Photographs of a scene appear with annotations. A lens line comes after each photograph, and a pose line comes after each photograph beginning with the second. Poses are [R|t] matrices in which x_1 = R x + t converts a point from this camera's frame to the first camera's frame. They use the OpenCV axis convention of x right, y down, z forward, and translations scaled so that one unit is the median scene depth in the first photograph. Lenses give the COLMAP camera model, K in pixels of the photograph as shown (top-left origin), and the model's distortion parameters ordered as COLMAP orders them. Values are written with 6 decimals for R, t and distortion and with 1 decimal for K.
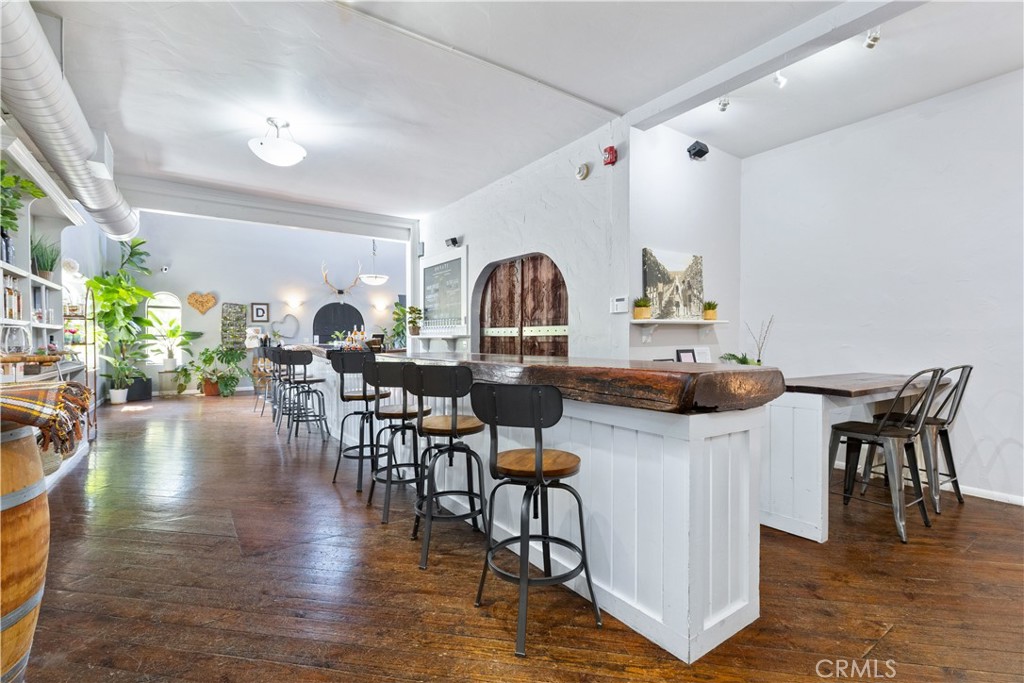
lens RADIAL K [[465.4, 0, 516.6], [0, 465.4, 343.0], [0, 0, 1]] dist [0.005817, -0.001569]
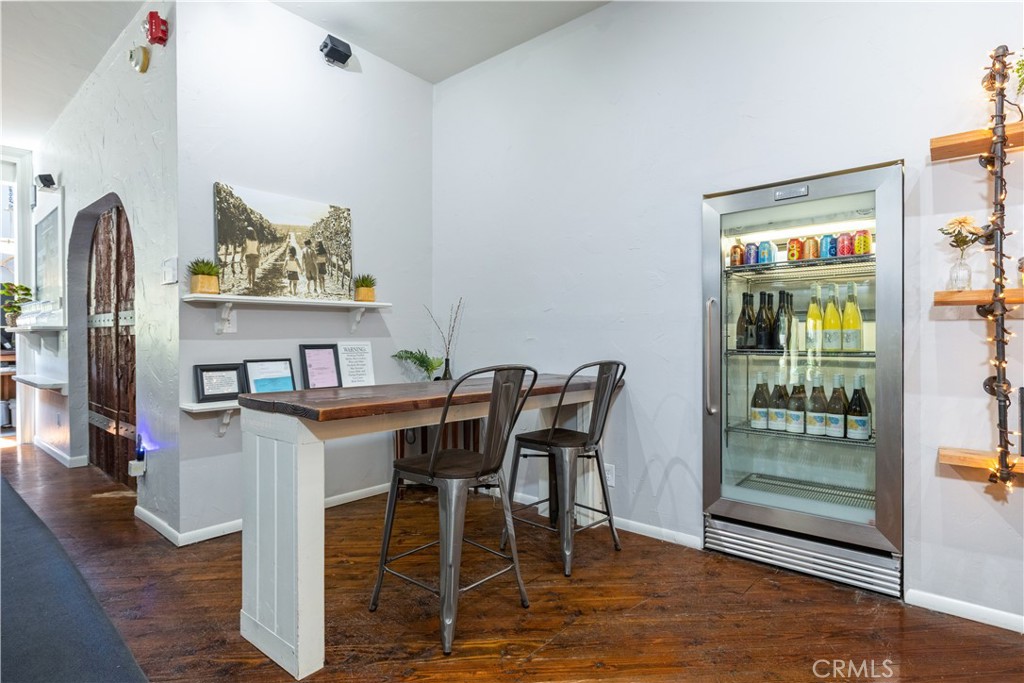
lens RADIAL K [[542.2, 0, 508.0], [0, 542.2, 343.6], [0, 0, 1]] dist [-0.000120, -0.000602]
pose [[0.961315, -0.005173, 0.275401, 0.416048], [0.005130, 0.999986, 0.000879, 0.013582], [-0.275402, 0.000568, 0.961329, 0.175016]]
